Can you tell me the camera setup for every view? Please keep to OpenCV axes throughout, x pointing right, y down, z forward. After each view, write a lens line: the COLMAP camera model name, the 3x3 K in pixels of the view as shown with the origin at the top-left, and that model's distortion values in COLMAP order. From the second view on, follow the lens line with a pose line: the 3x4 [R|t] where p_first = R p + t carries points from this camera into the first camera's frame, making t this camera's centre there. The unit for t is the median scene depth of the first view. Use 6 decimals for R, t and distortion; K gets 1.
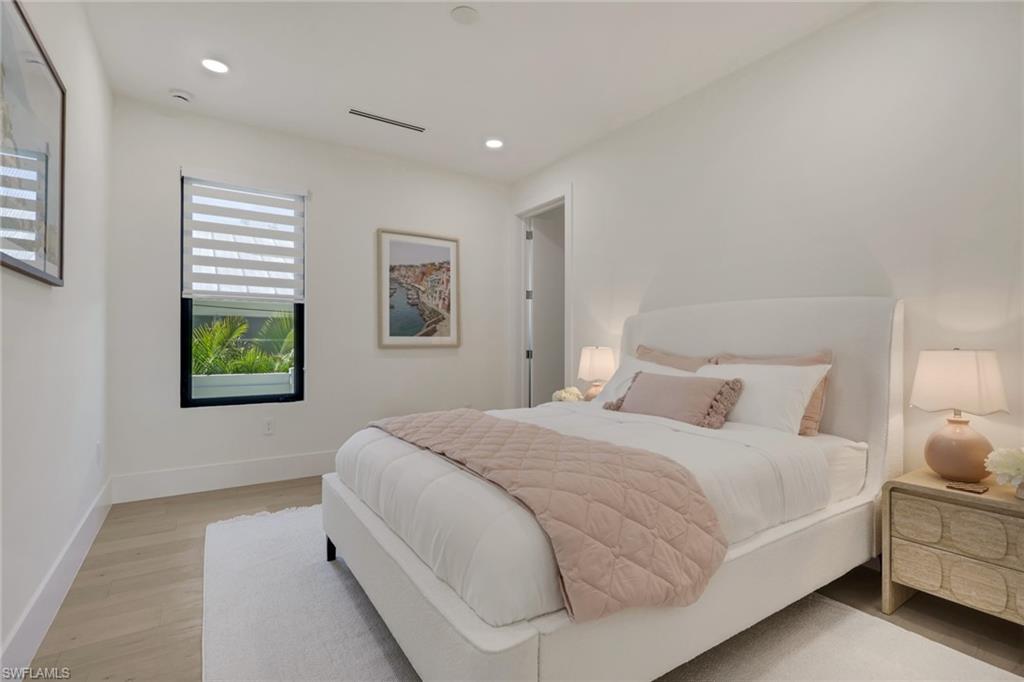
lens RADIAL K [[478.5, 0, 509.1], [0, 478.5, 340.2], [0, 0, 1]] dist [-0.000228, -0.000138]
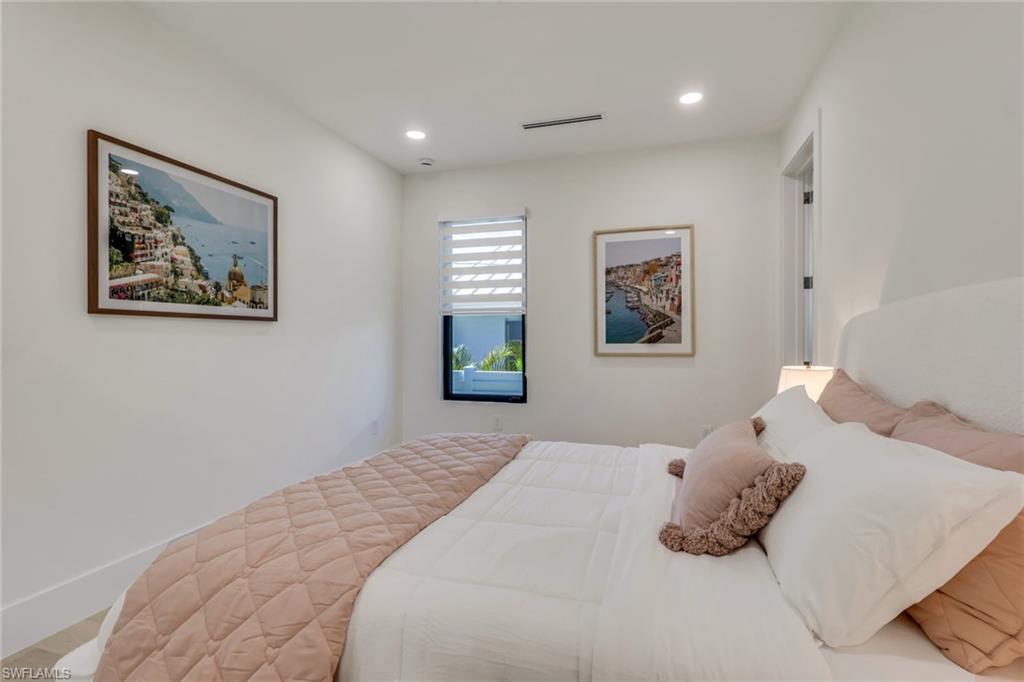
lens RADIAL K [[478.5, 0, 510.3], [0, 478.5, 342.3], [0, 0, 1]] dist [-0.000228, -0.000138]
pose [[0.637019, -0.001774, -0.770846, 0.346765], [0.007157, 0.999968, 0.003613, -0.015138], [0.770815, -0.007819, 0.637011, 0.247840]]
